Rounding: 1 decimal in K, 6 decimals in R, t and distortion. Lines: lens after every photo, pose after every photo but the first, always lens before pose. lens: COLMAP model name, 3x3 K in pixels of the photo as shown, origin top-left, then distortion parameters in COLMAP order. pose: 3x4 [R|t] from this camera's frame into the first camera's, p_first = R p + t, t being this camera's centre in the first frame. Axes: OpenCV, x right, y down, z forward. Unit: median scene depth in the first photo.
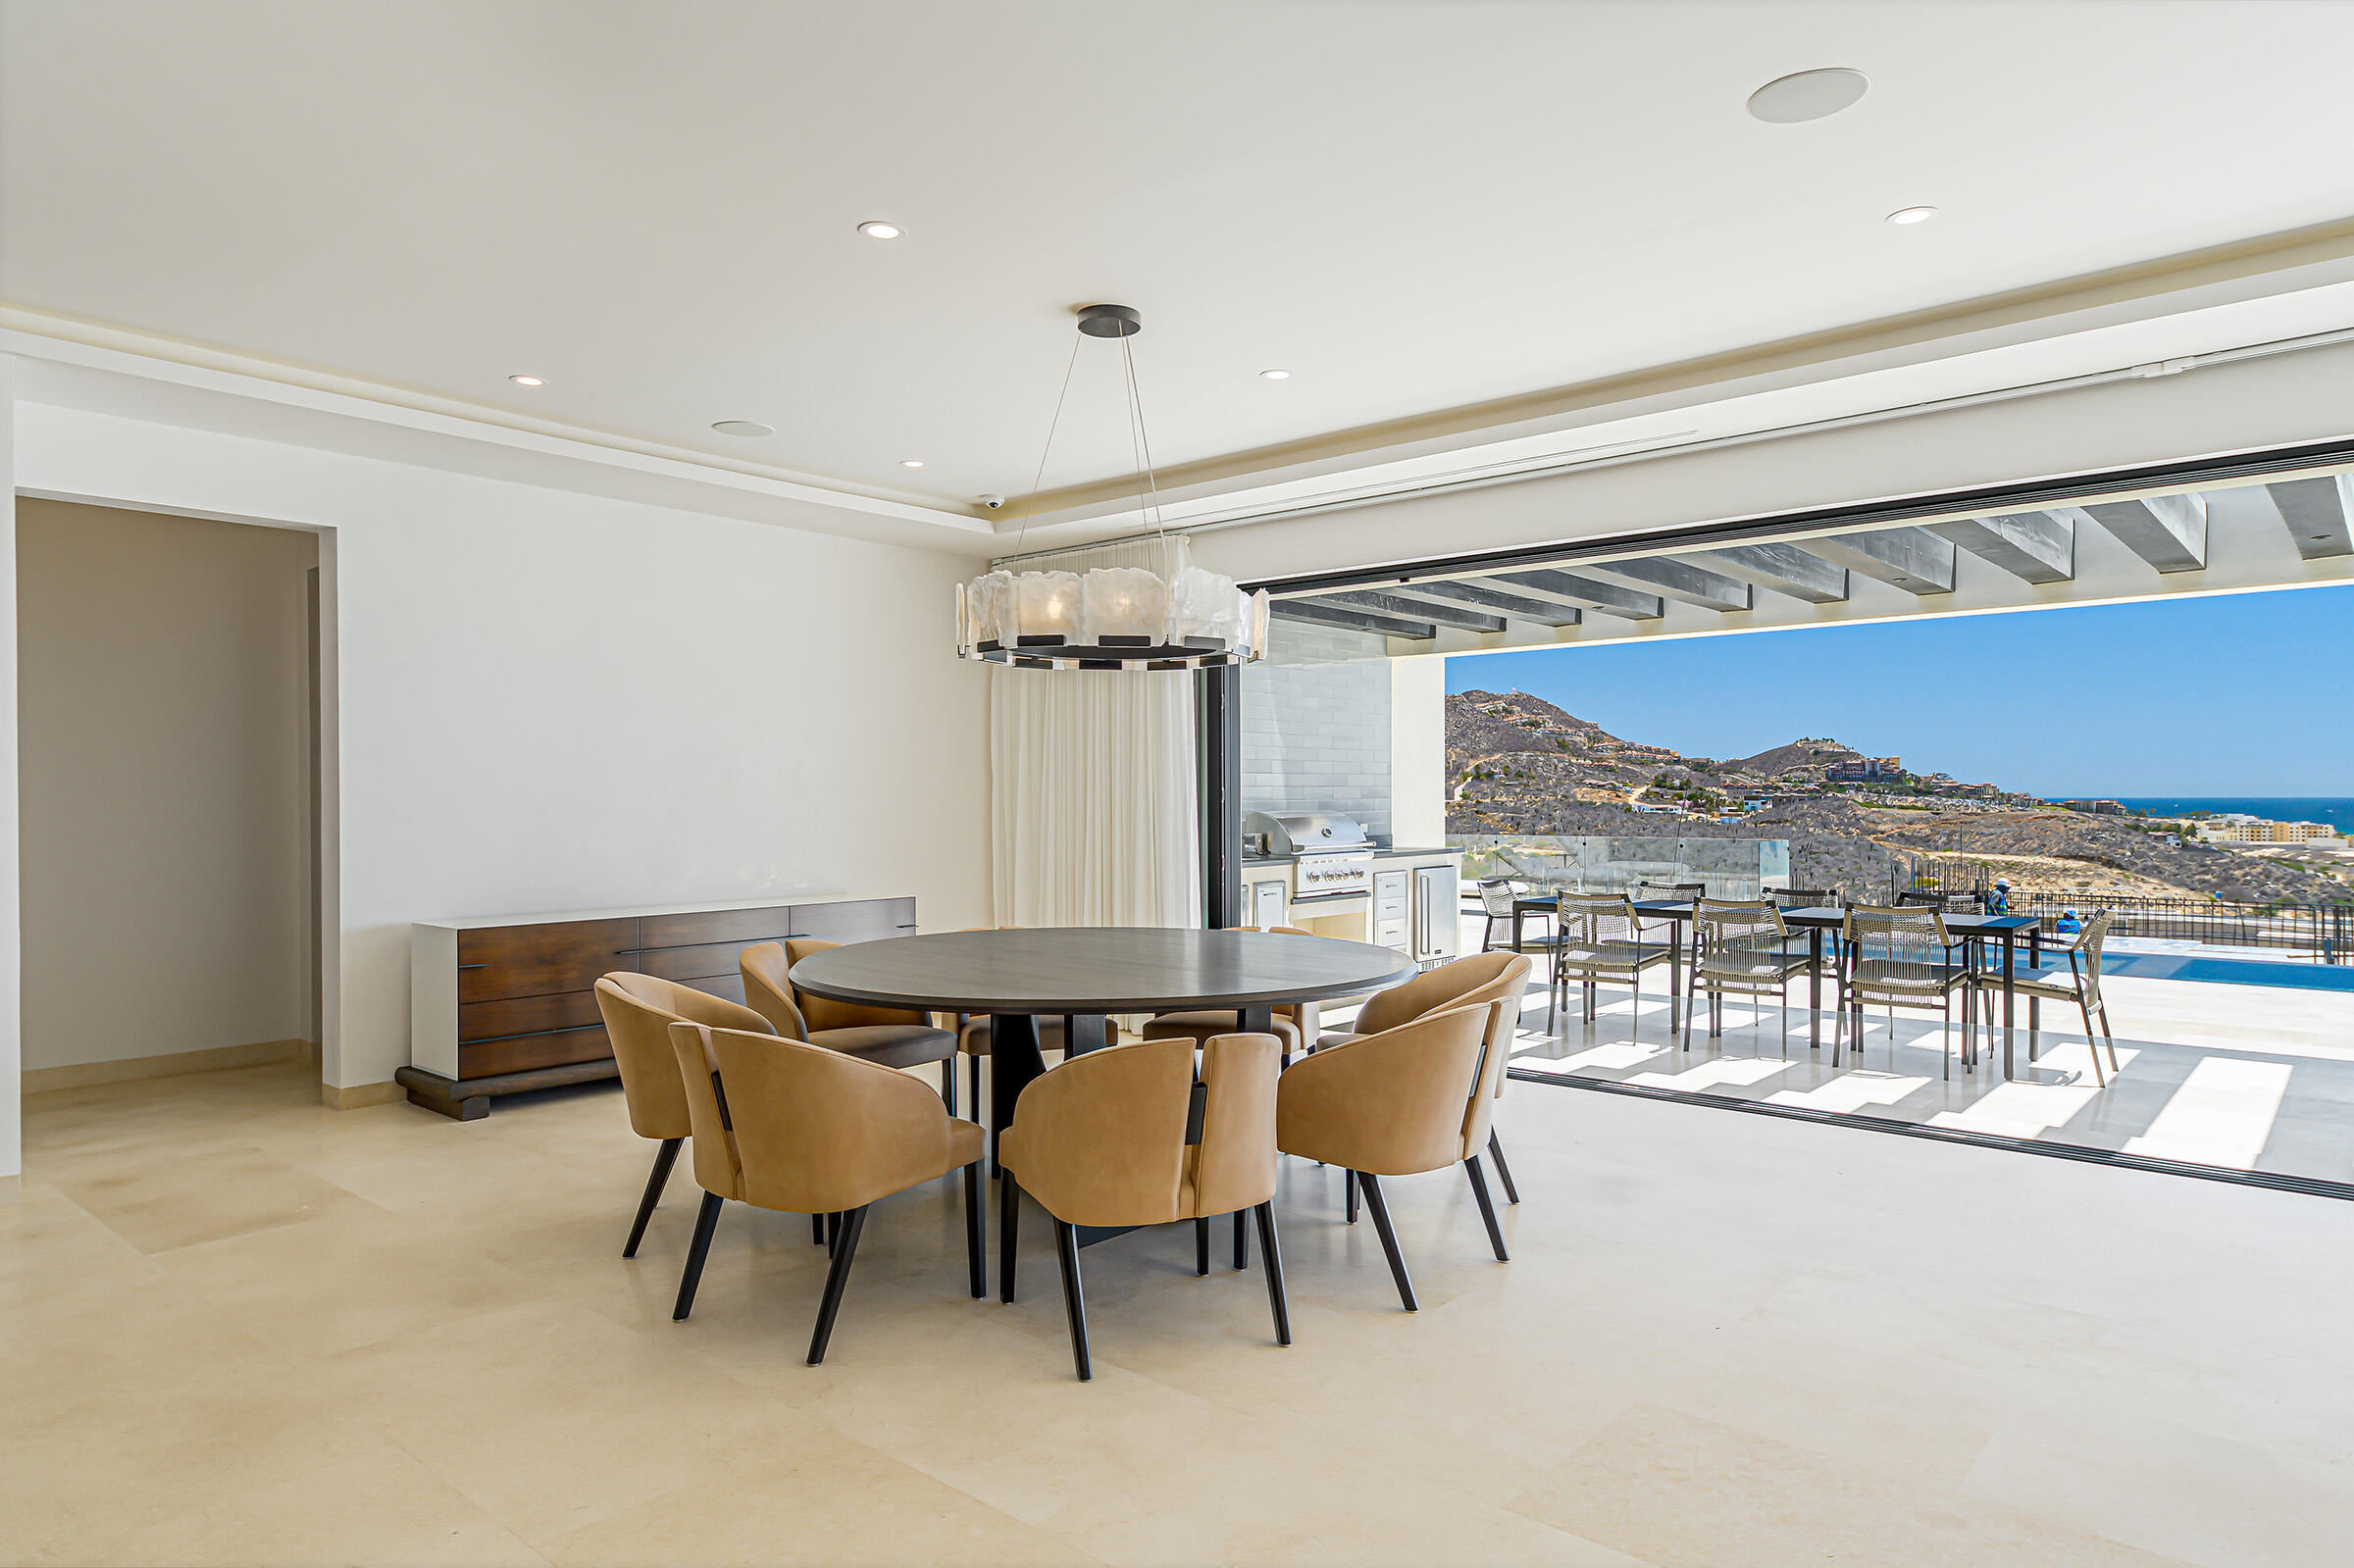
lens RADIAL K [[1450.3, 0, 1157.5], [0, 1450.3, 779.9], [0, 0, 1]] dist [0.037044, 0.001527]
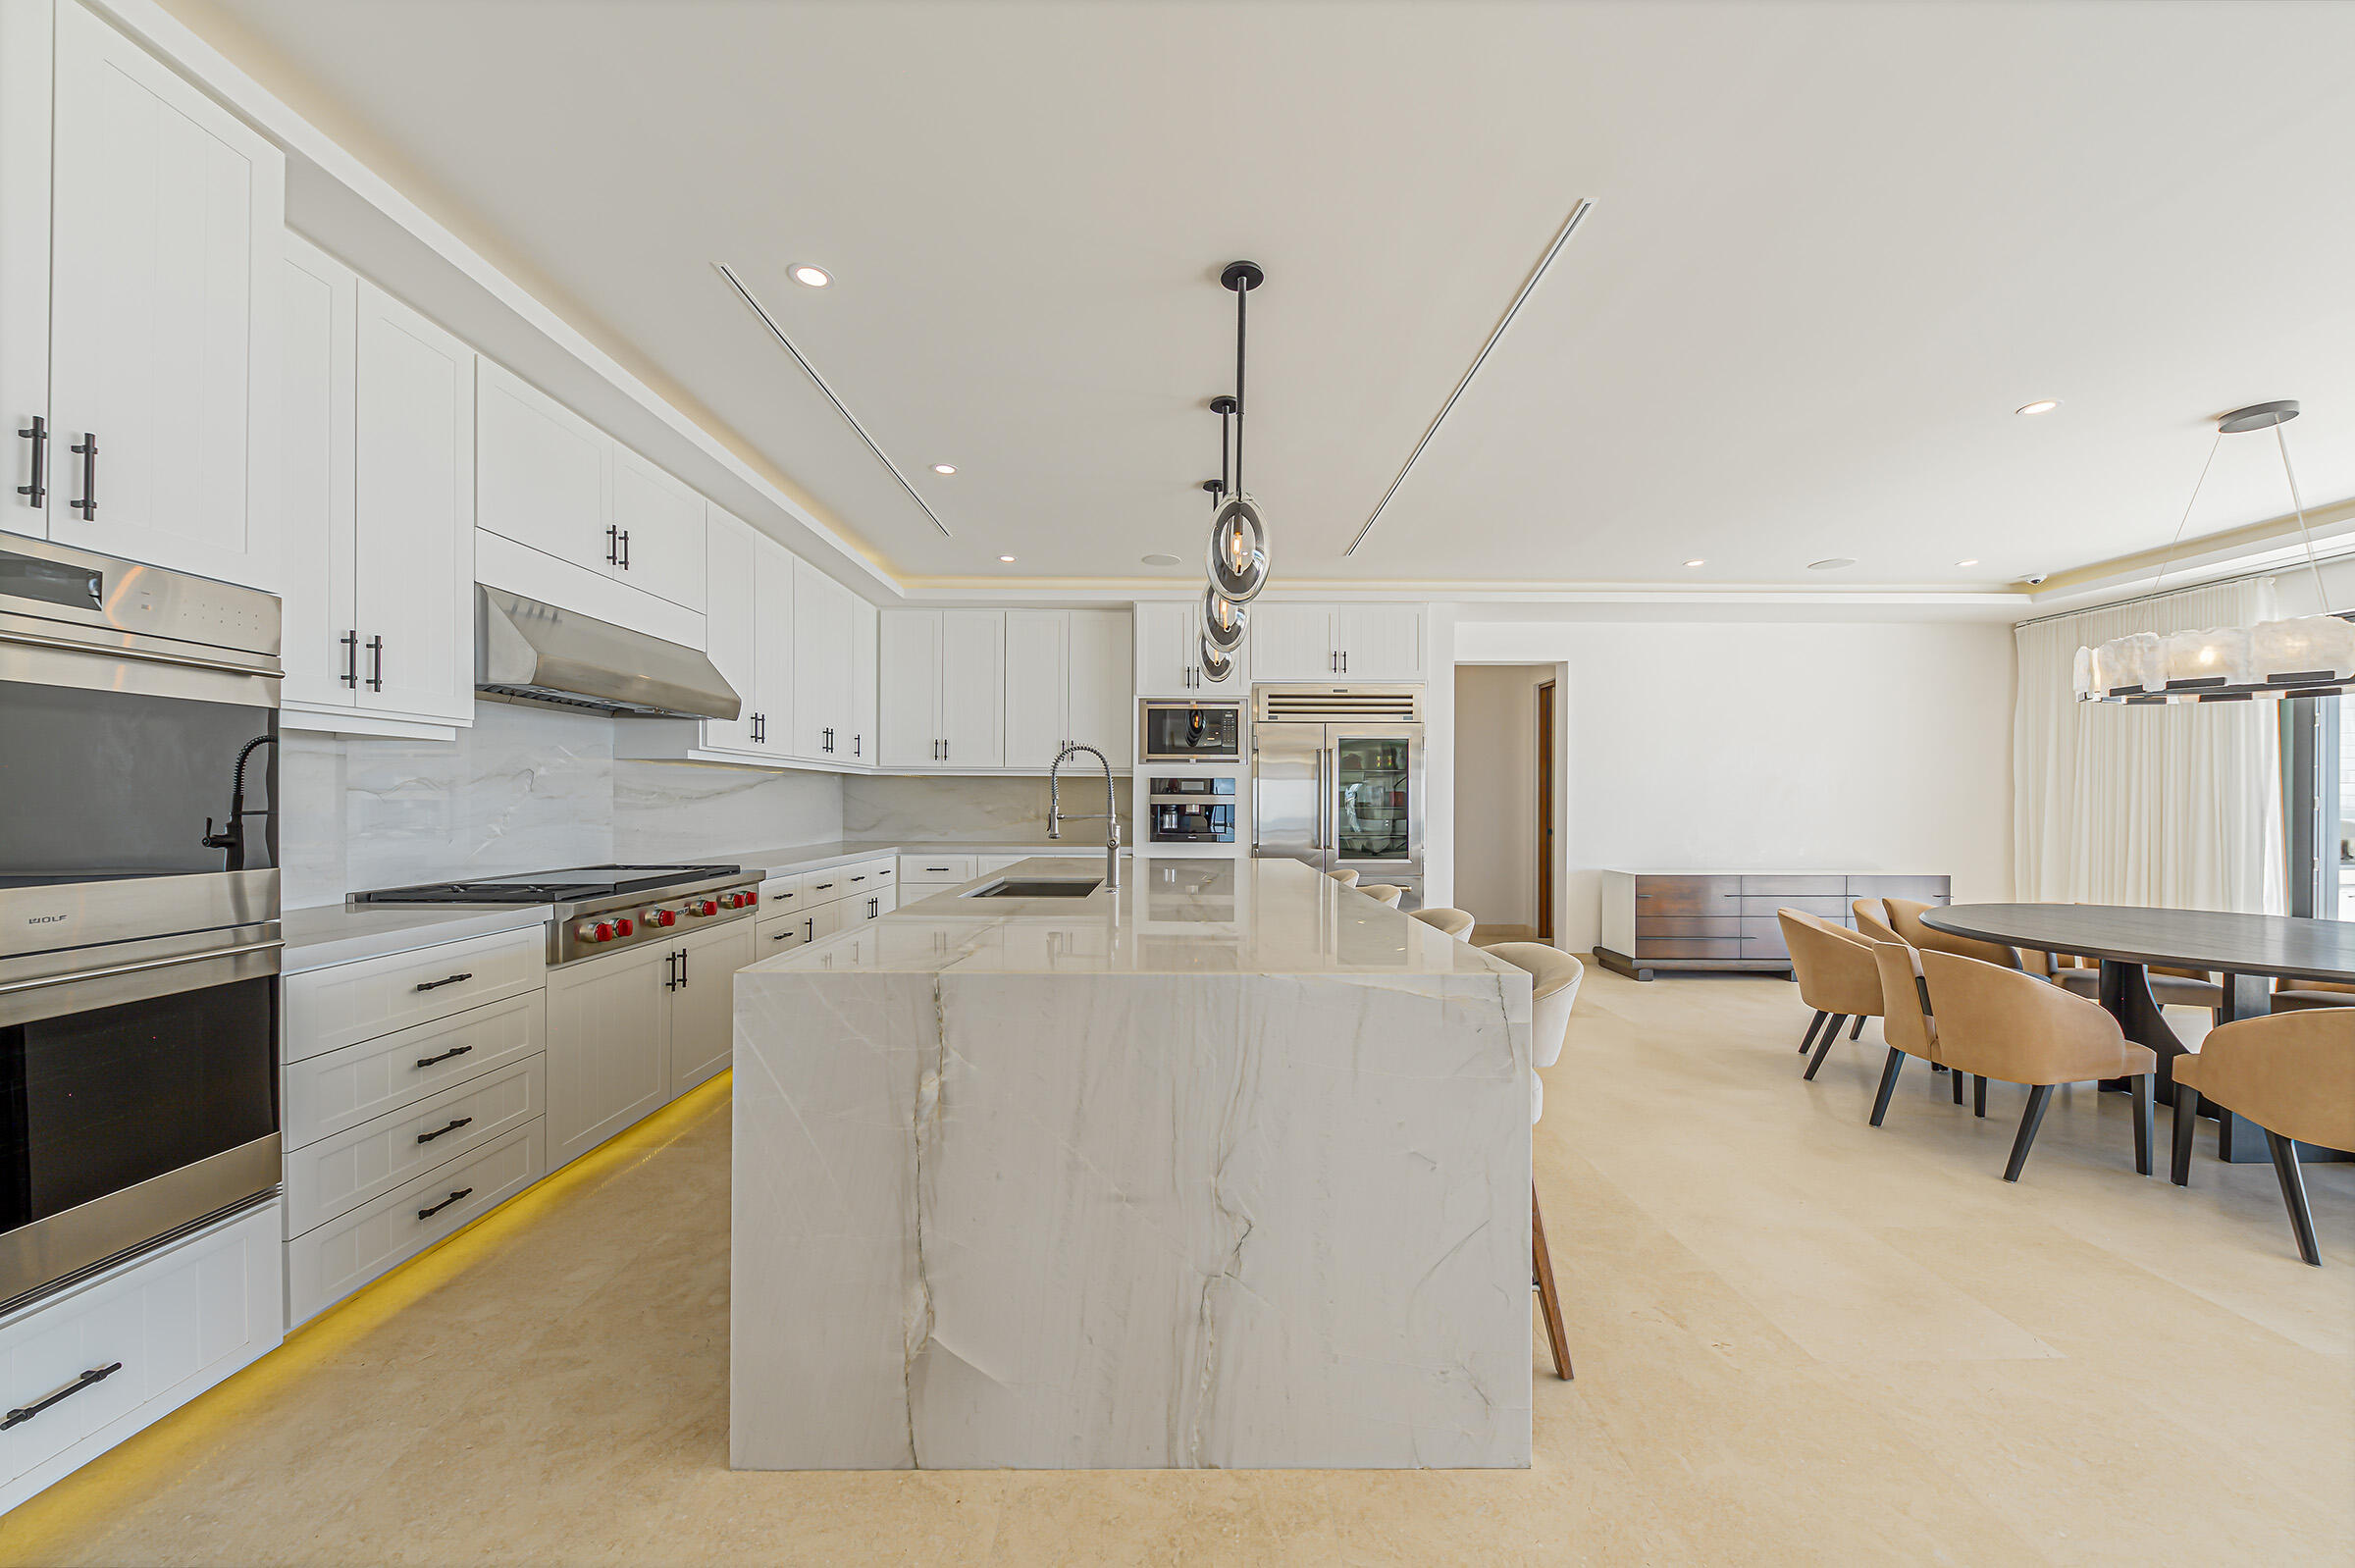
lens RADIAL K [[835.3, 0, 1184.8], [0, 835.3, 799.2], [0, 0, 1]] dist [-0.002343, -0.000773]
pose [[0.670822, 0.001145, -0.741618, -0.090739], [0.006916, 0.999946, 0.007799, -0.003354], [0.741586, -0.010361, 0.670777, -0.107317]]
